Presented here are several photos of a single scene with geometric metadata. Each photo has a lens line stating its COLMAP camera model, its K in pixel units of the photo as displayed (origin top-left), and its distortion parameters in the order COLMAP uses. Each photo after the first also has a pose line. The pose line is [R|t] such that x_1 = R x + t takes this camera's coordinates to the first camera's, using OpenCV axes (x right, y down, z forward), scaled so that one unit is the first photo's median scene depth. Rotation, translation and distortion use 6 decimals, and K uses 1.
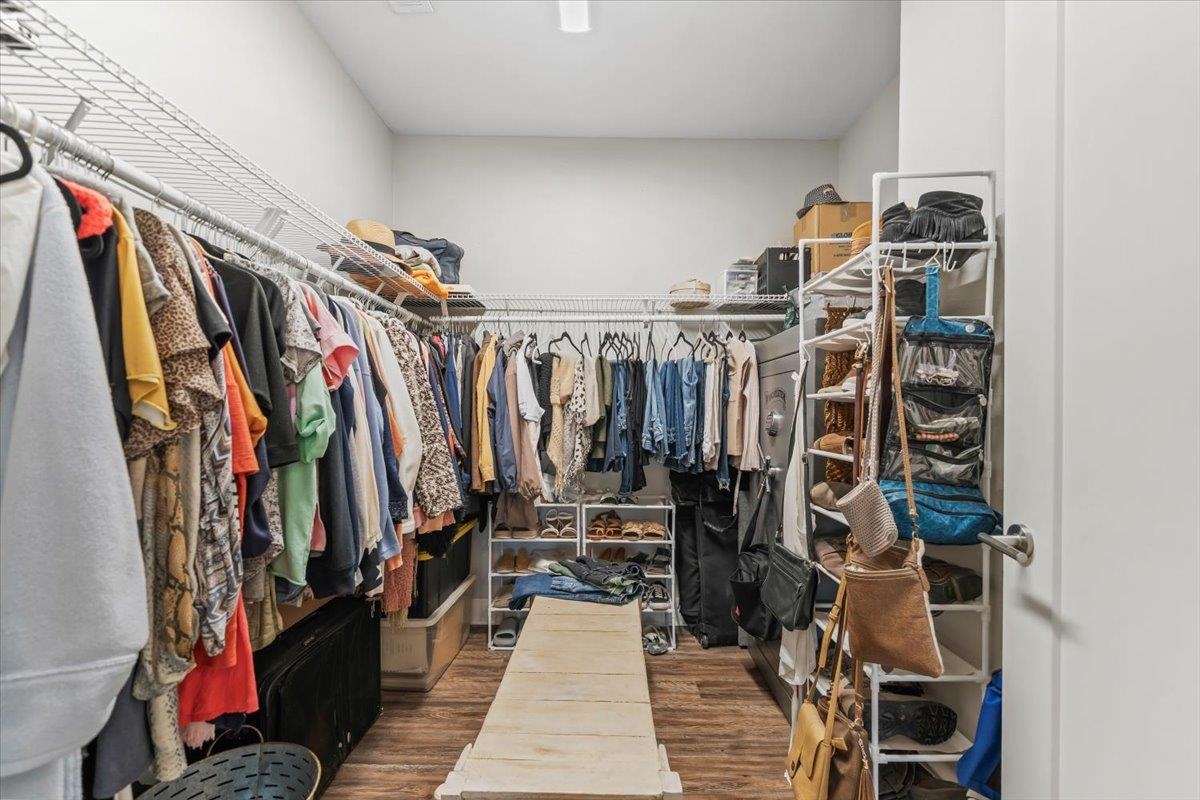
lens RADIAL K [[447.4, 0, 600.7], [0, 447.4, 406.0], [0, 0, 1]] dist [-0.000108, -0.000007]
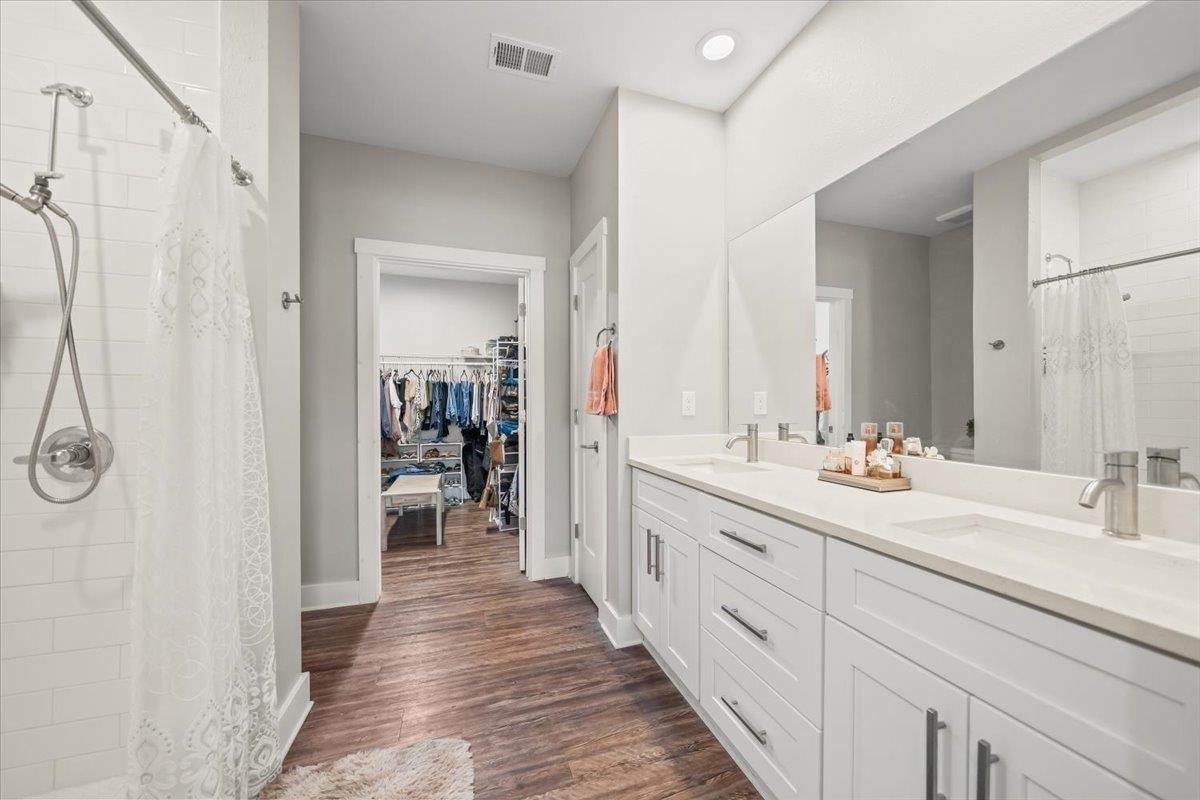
lens RADIAL K [[447.4, 0, 602.5], [0, 447.4, 402.9], [0, 0, 1]] dist [-0.000108, -0.000007]
pose [[0.948308, -0.007681, 0.317257, 0.126283], [0.004200, 0.999923, 0.011654, -0.015034], [-0.317323, -0.009720, 0.948268, -1.553953]]
